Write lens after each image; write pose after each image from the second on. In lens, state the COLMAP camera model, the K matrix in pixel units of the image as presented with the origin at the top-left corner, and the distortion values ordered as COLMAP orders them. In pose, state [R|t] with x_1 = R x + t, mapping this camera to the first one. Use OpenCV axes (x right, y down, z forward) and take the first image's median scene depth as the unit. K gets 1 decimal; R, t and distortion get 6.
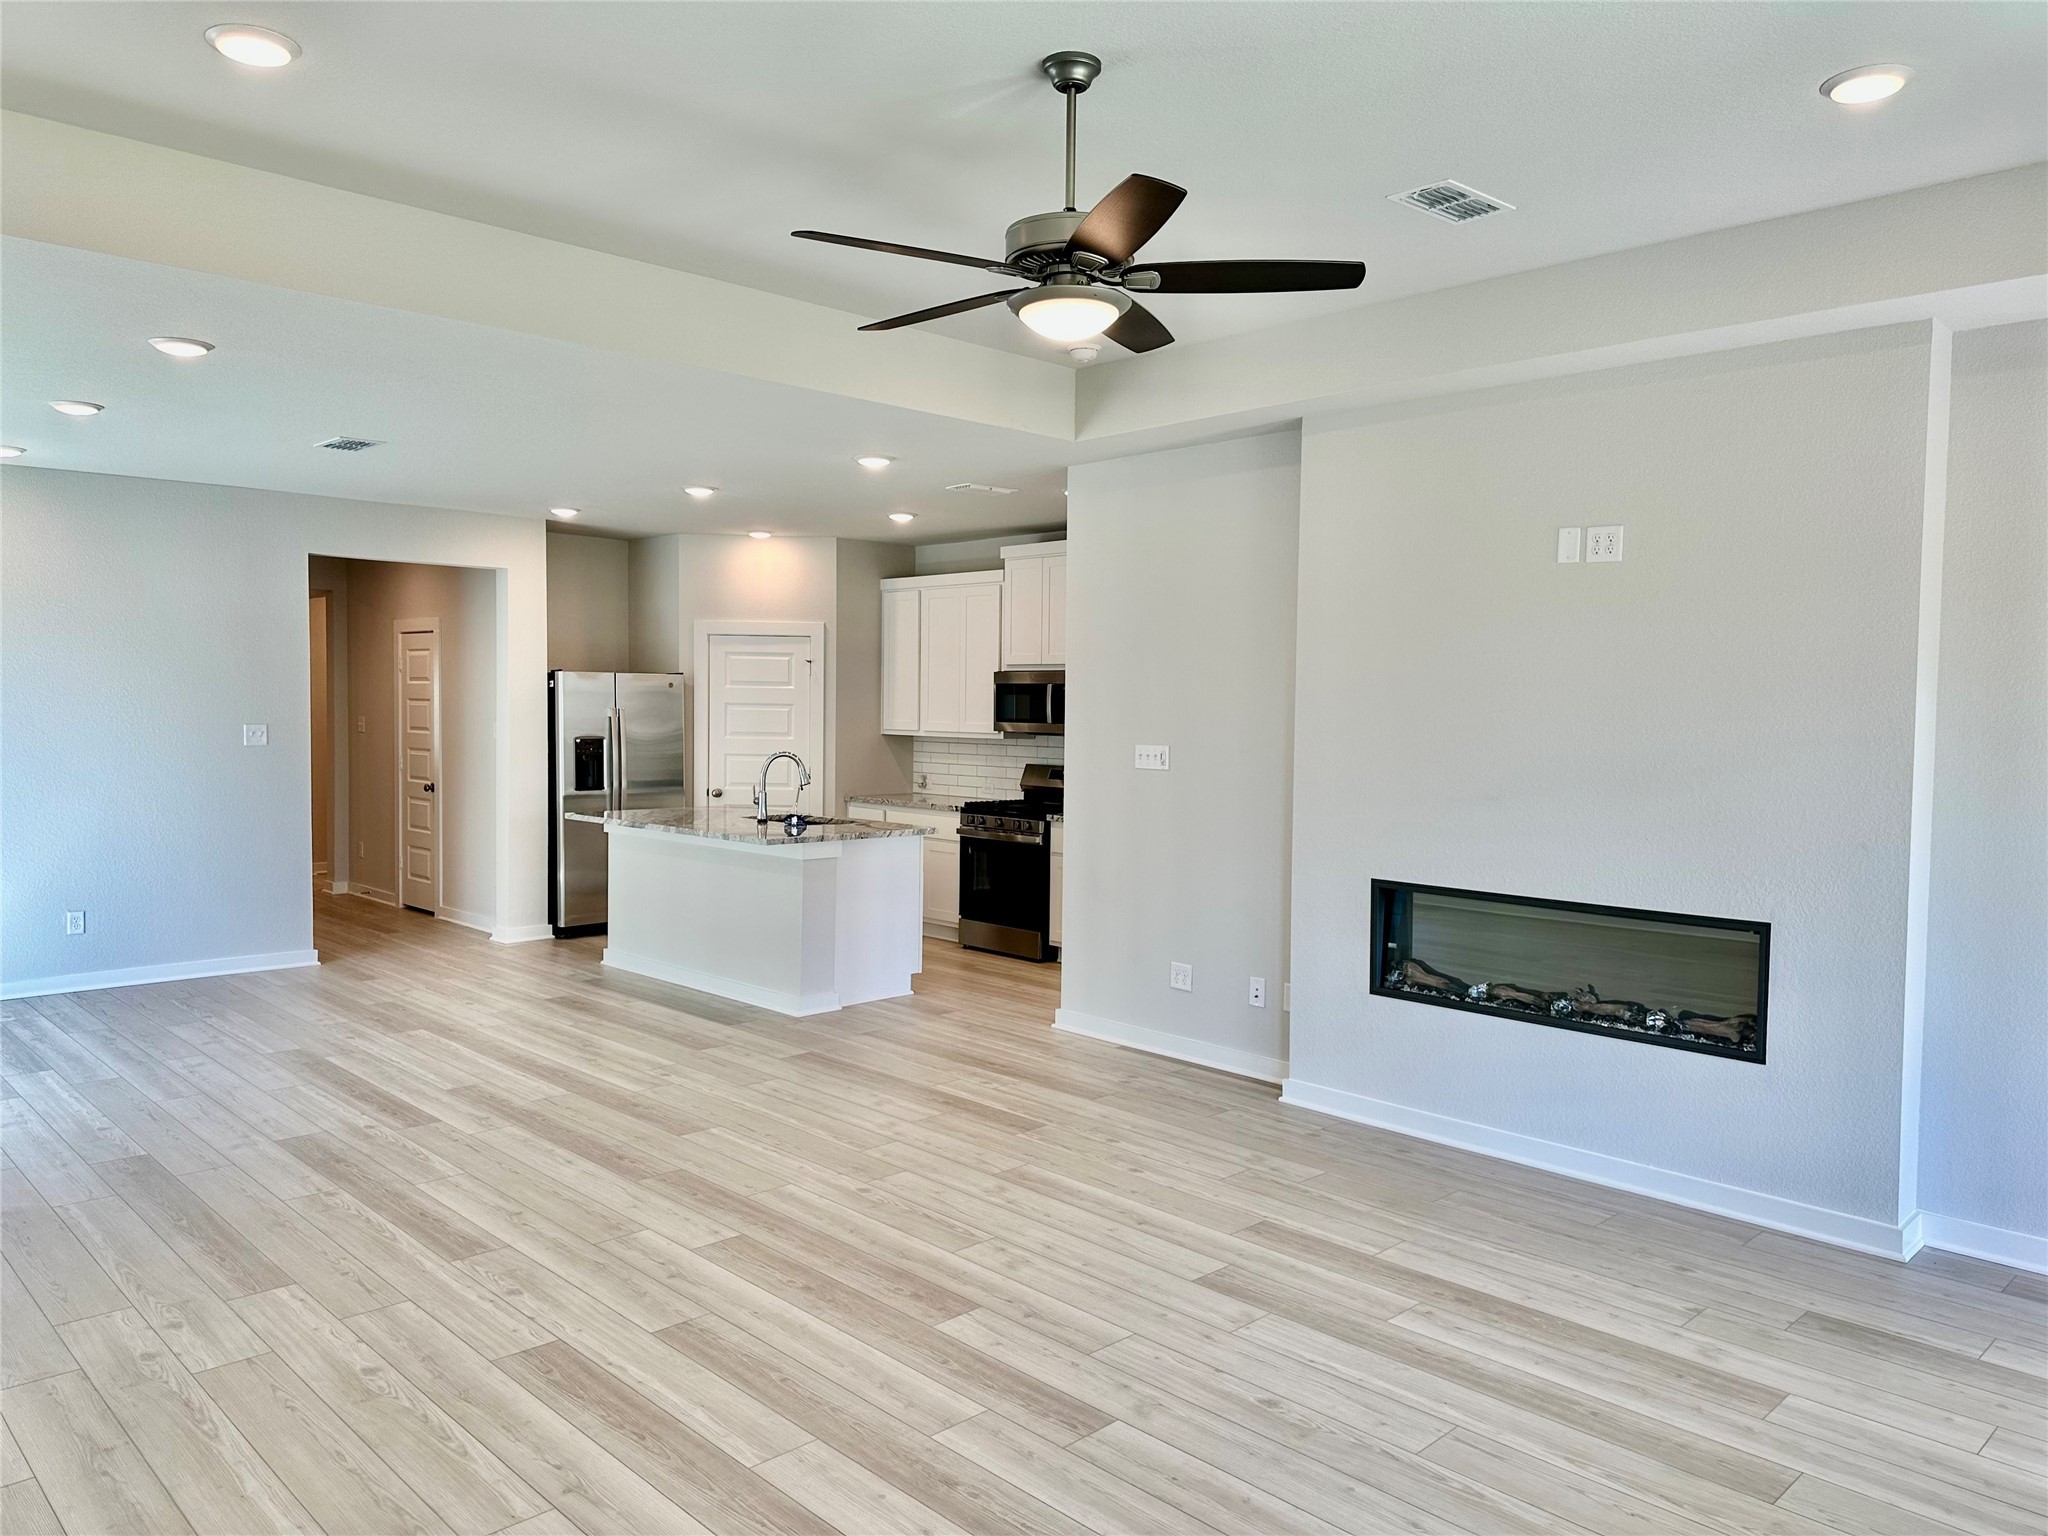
lens RADIAL K [[1452.5, 0, 1015.0], [0, 1452.5, 751.7], [0, 0, 1]] dist [0.026913, -0.027065]
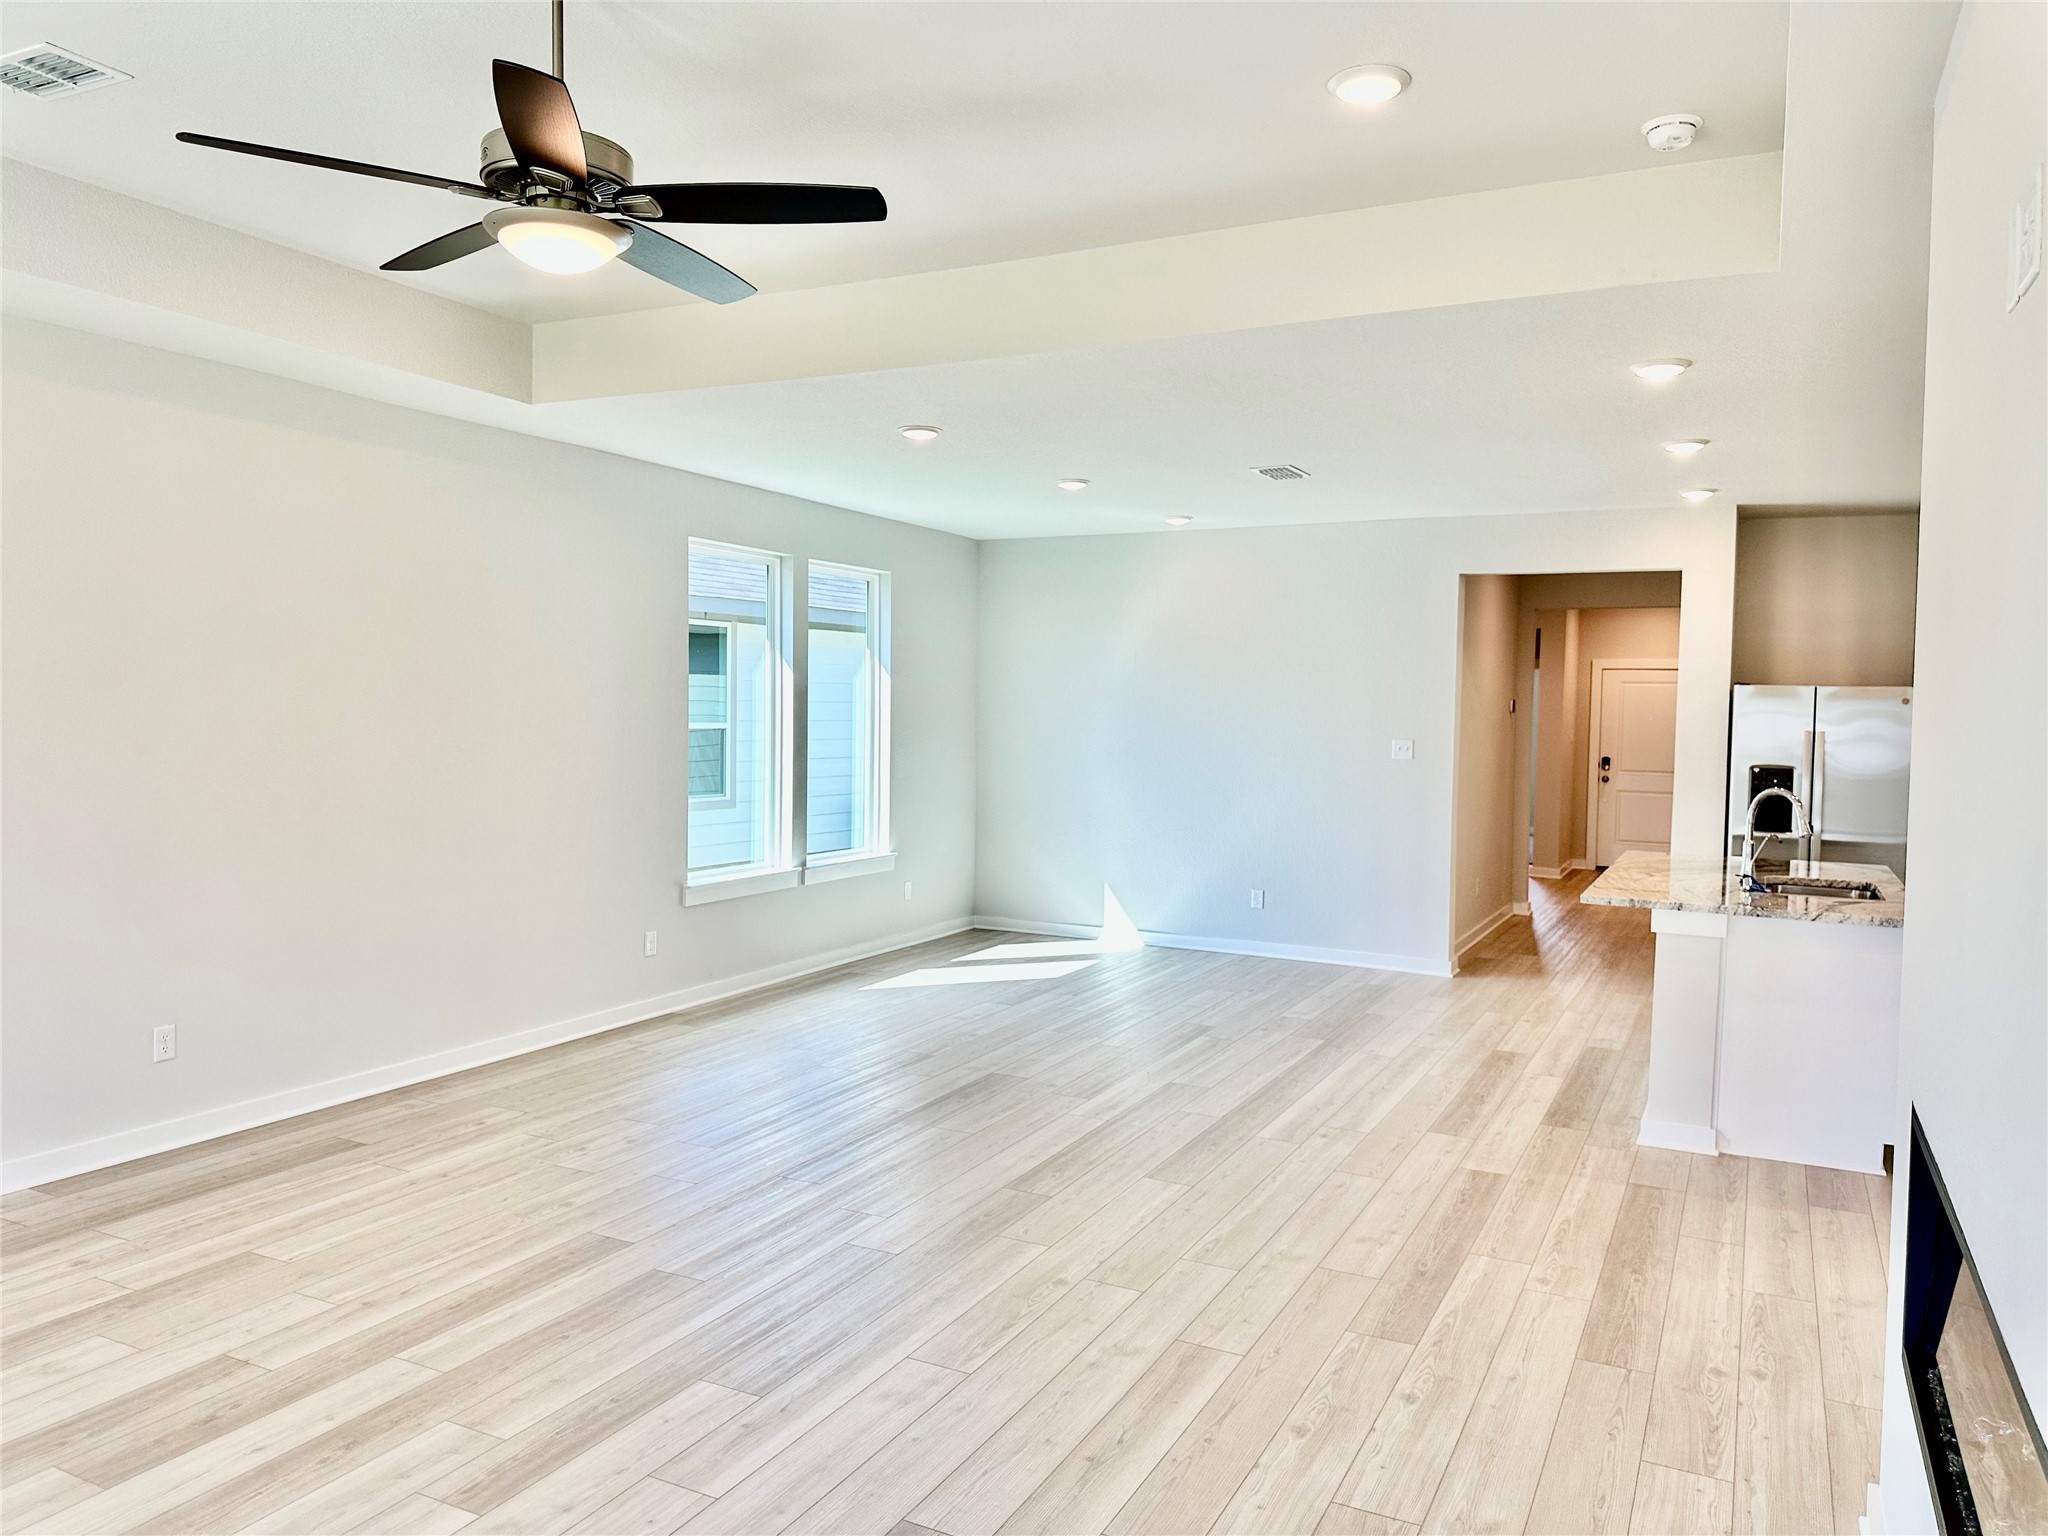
lens RADIAL K [[1452.5, 0, 1015.0], [0, 1452.5, 784.2], [0, 0, 1]] dist [0.026913, -0.027065]
pose [[0.330531, 0.056610, -0.942096, 0.604745], [-0.053637, 0.997713, 0.041134, -0.020182], [0.942270, 0.036935, 0.332812, 0.615781]]
